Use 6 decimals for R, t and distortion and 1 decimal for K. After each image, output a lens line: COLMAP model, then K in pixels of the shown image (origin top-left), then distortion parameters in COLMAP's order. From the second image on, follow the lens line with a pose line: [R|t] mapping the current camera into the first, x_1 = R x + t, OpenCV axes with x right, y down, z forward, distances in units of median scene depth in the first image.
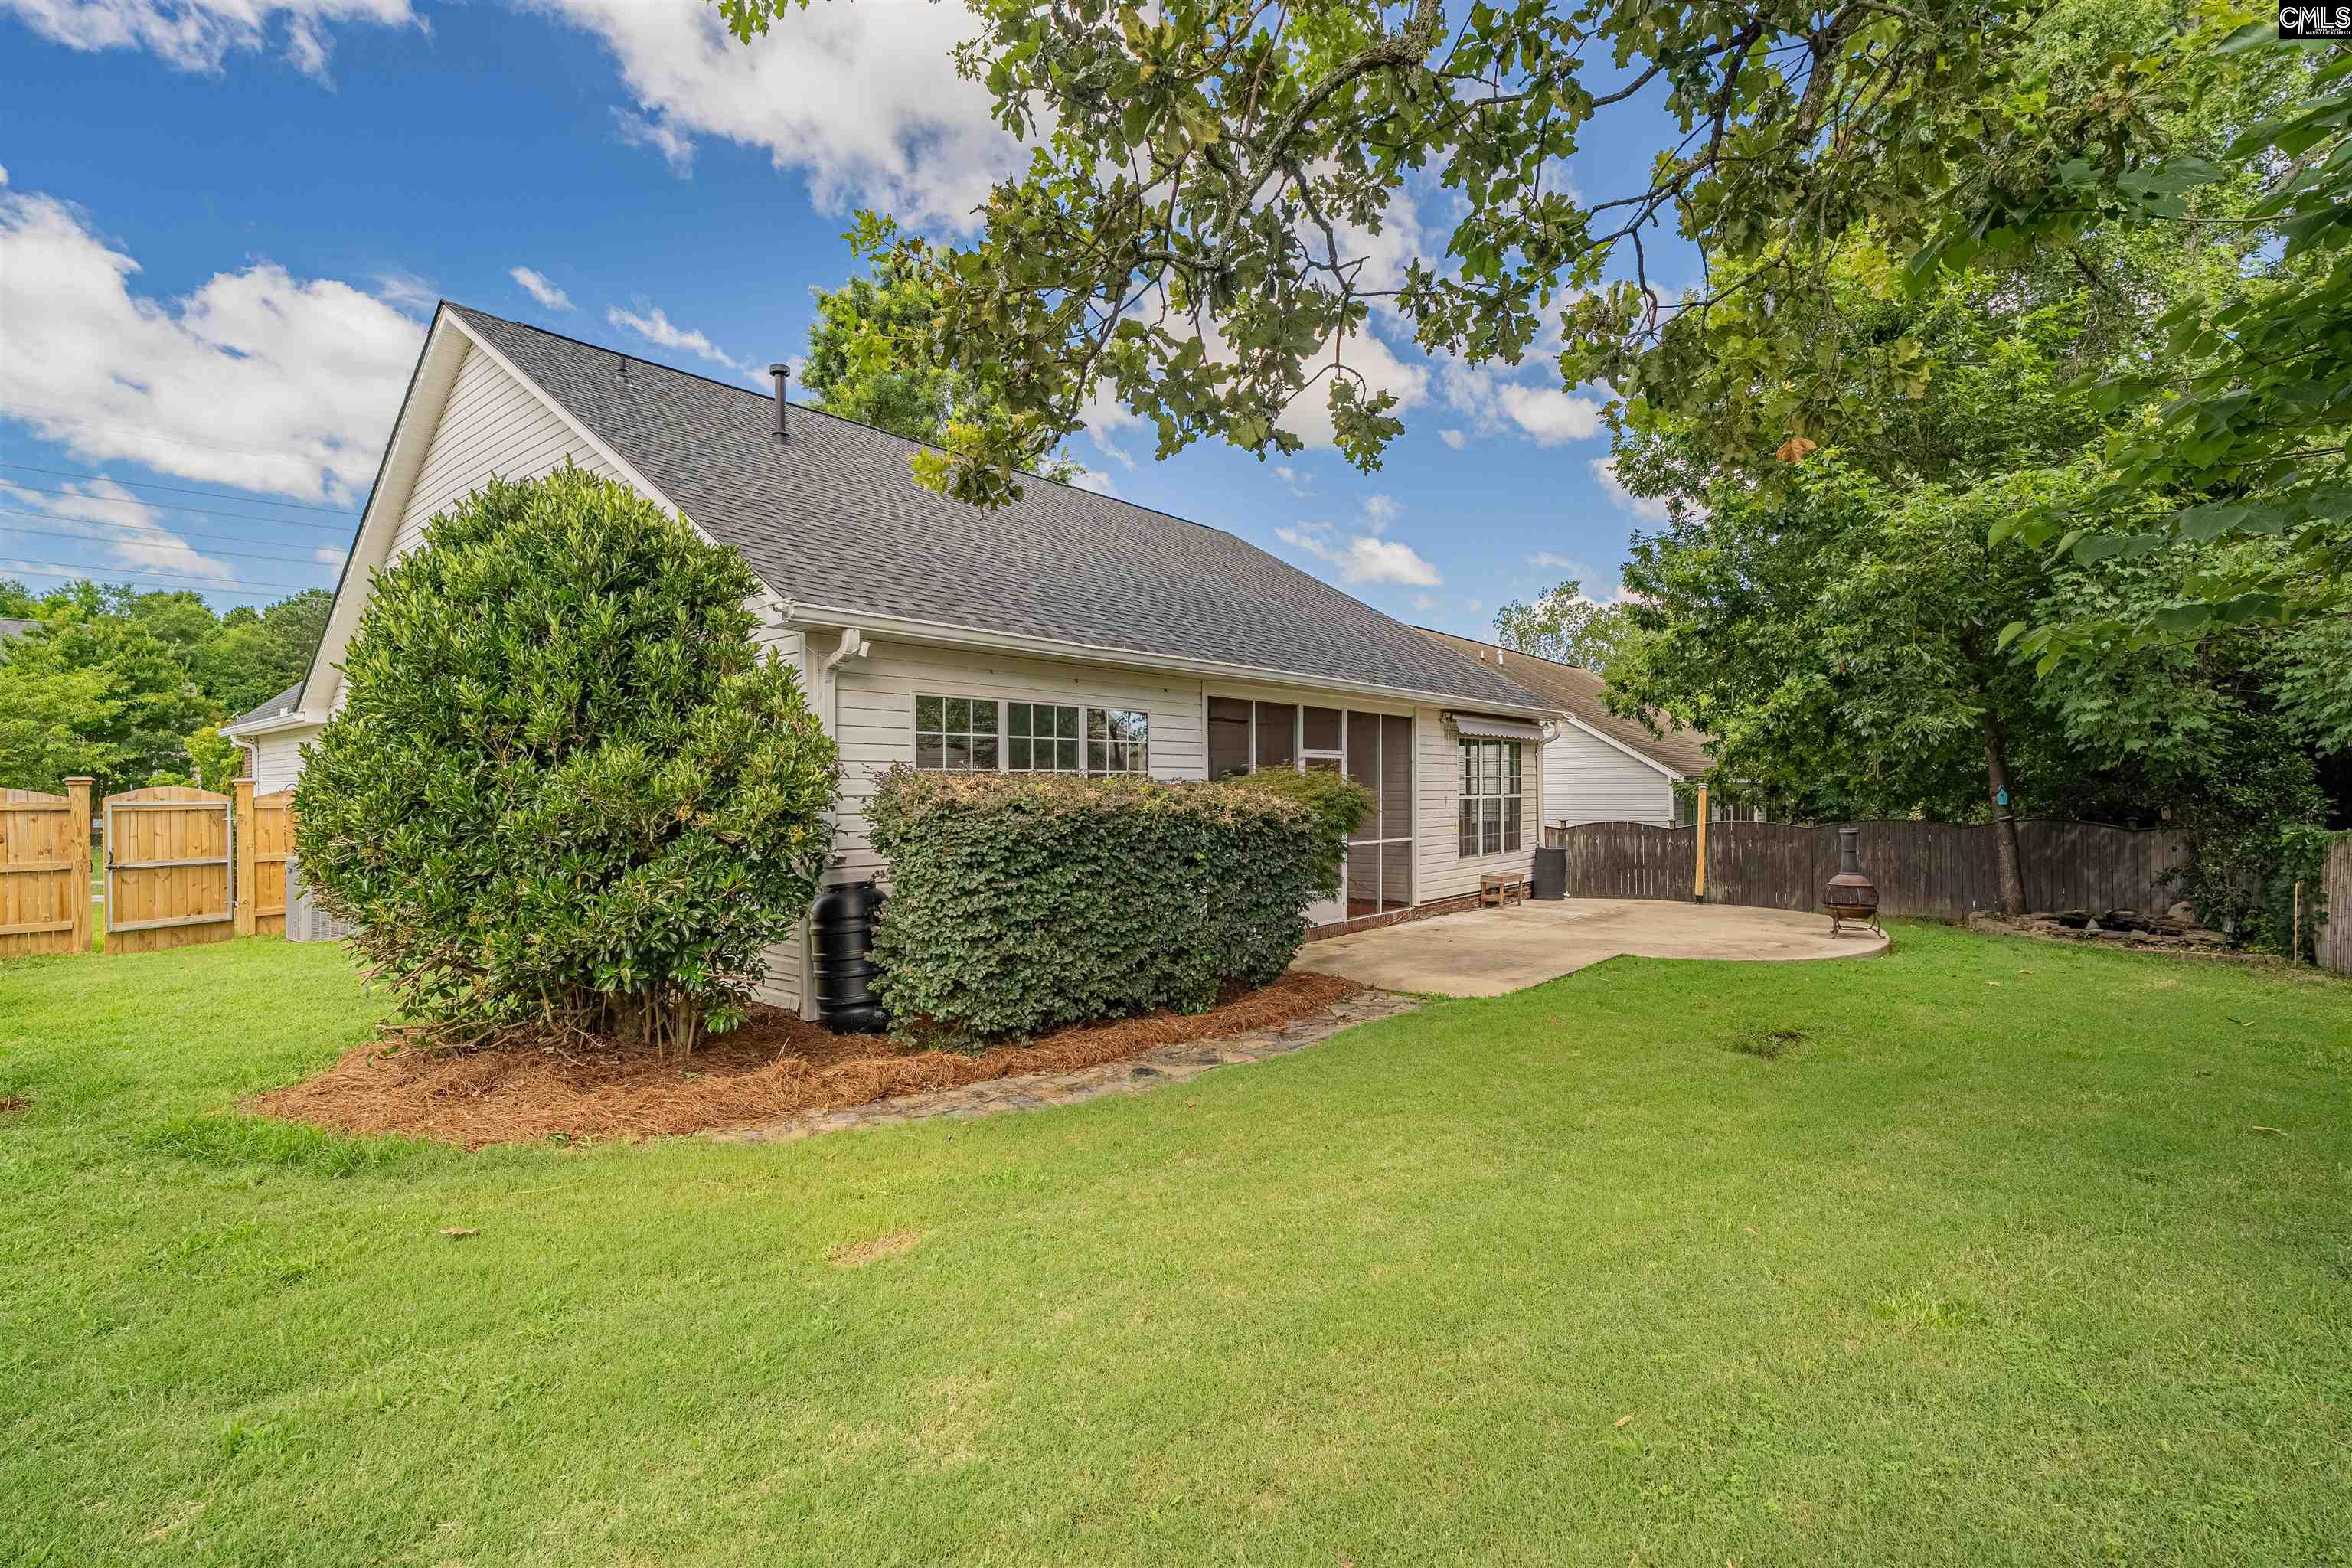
lens RADIAL K [[1065.1, 0, 1178.5], [0, 1065.1, 786.4], [0, 0, 1]] dist [-0.018734, -0.000296]
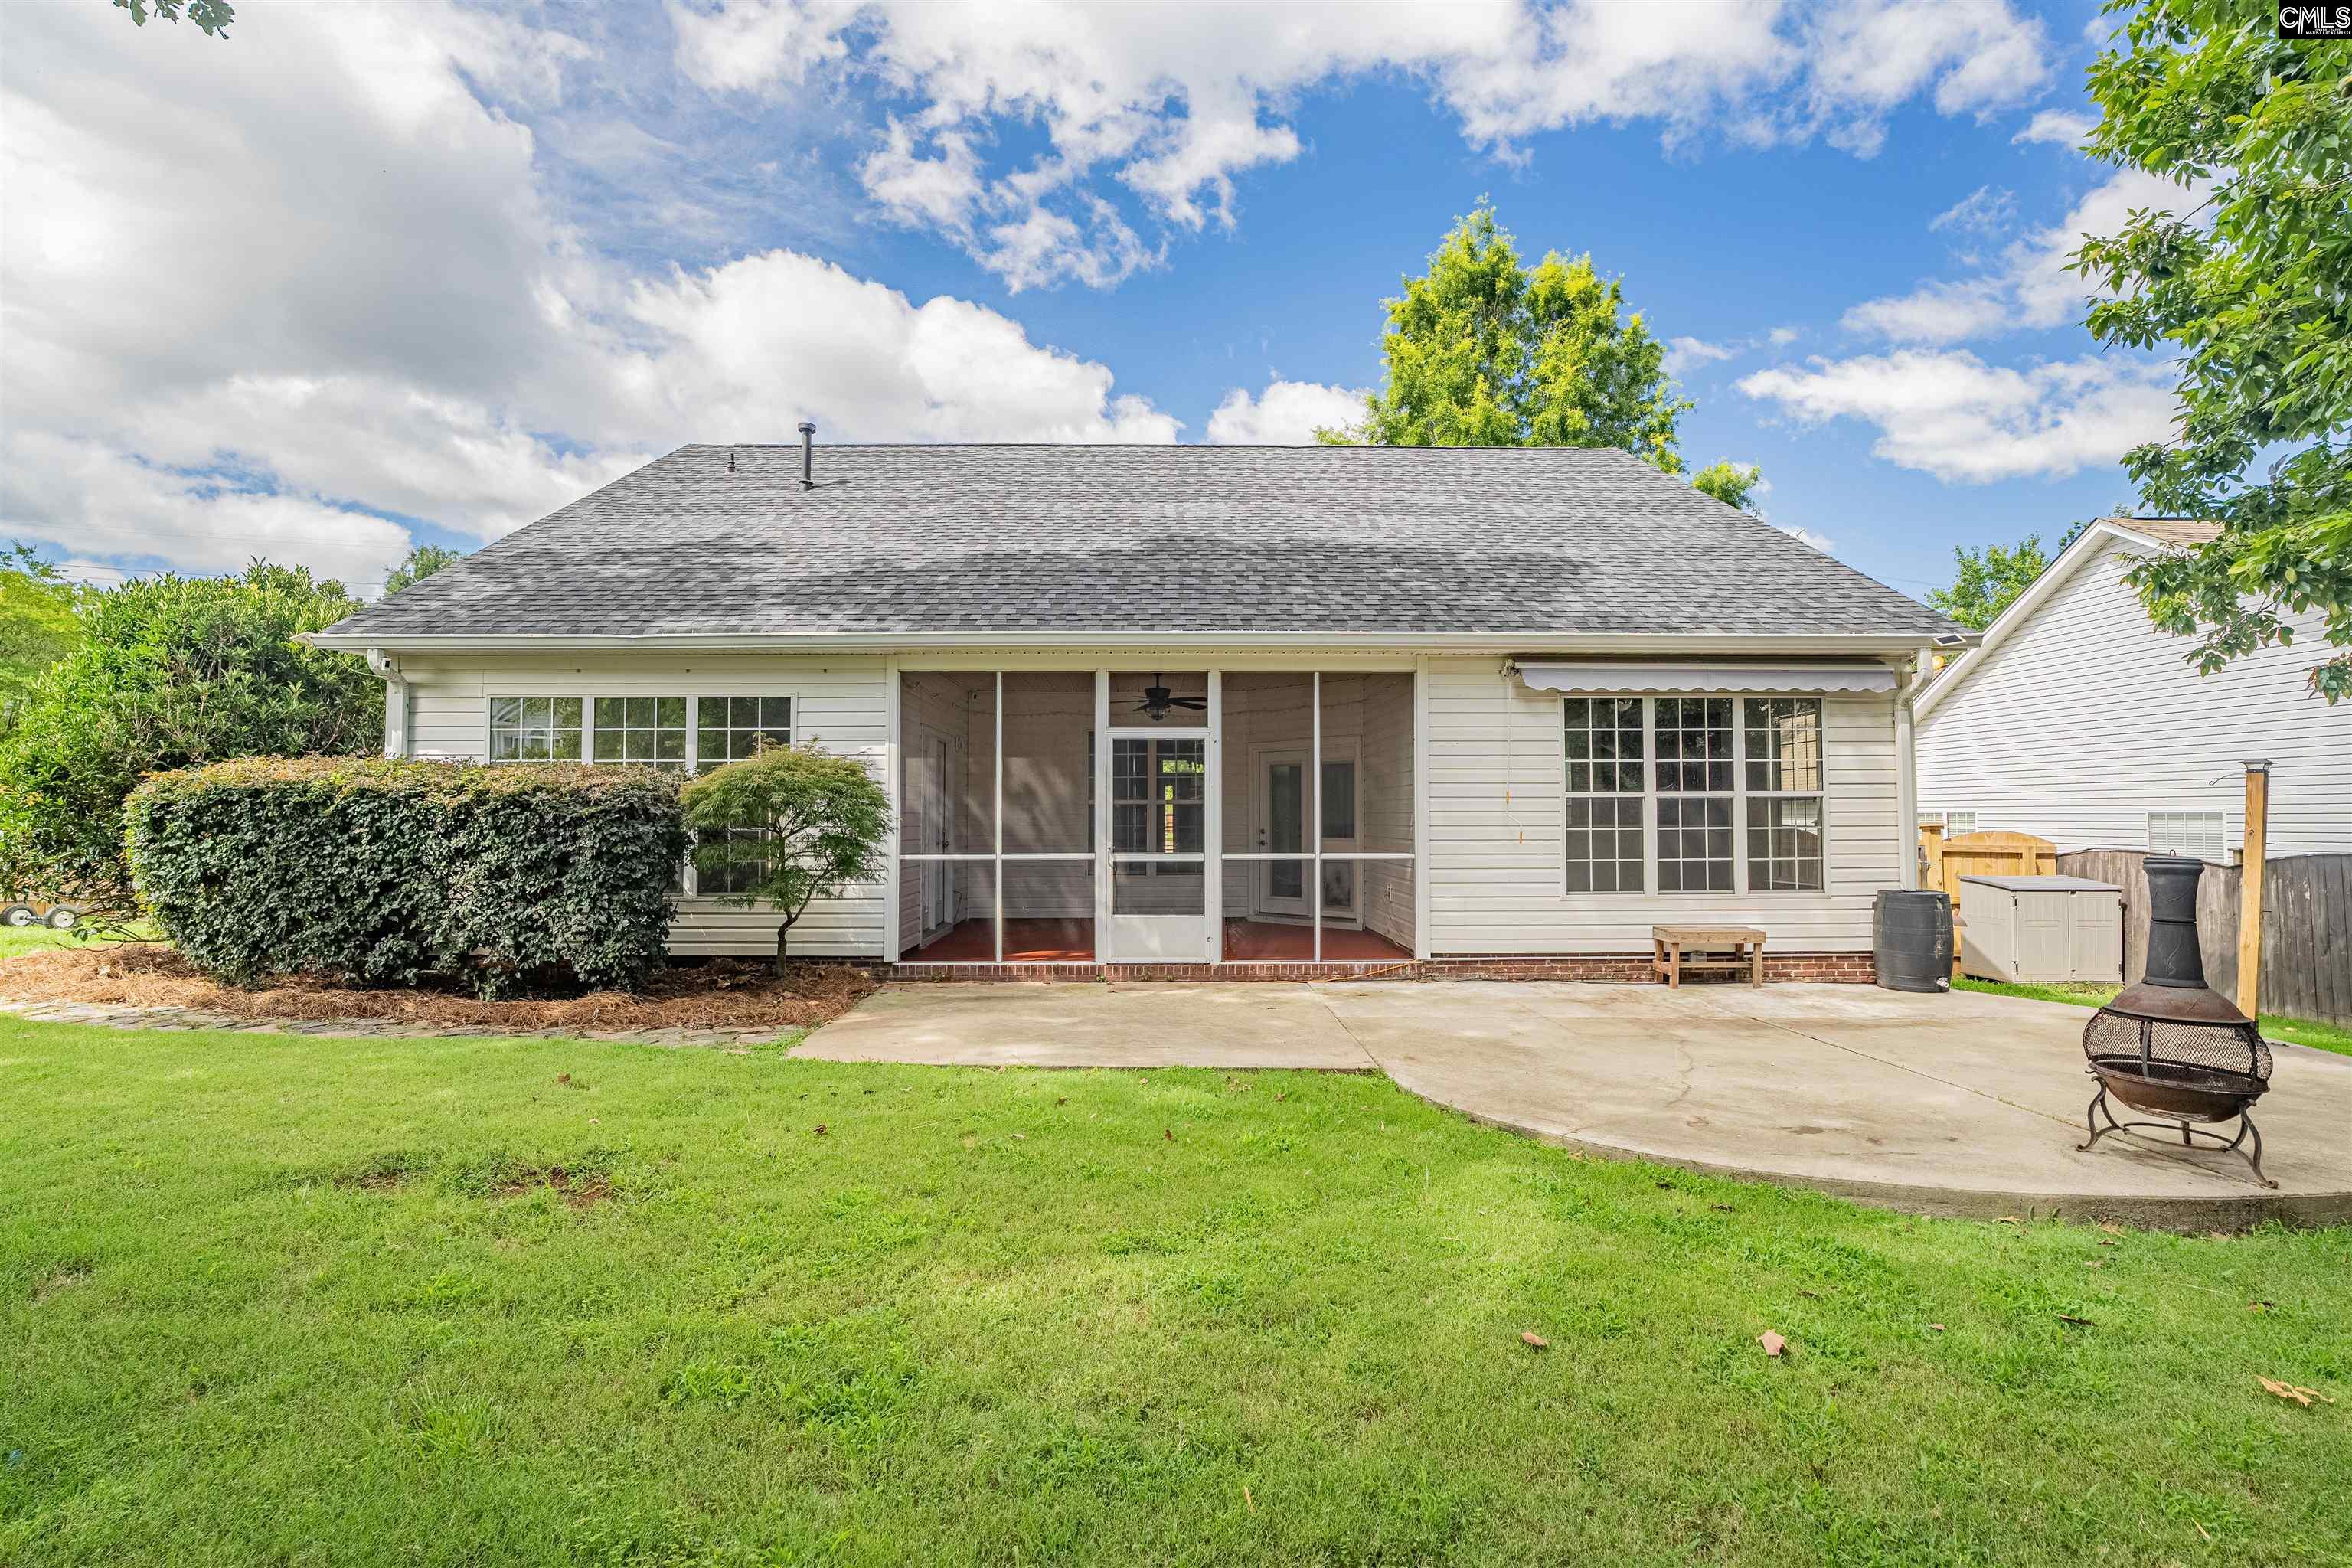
lens RADIAL K [[1065.1, 0, 1171.9], [0, 1065.1, 800.0], [0, 0, 1]] dist [-0.018734, -0.000296]
pose [[0.647592, 0.007650, -0.761949, 0.695987], [-0.003218, 0.999968, 0.007304, 0.010259], [0.761981, -0.002278, 0.647596, 0.502332]]
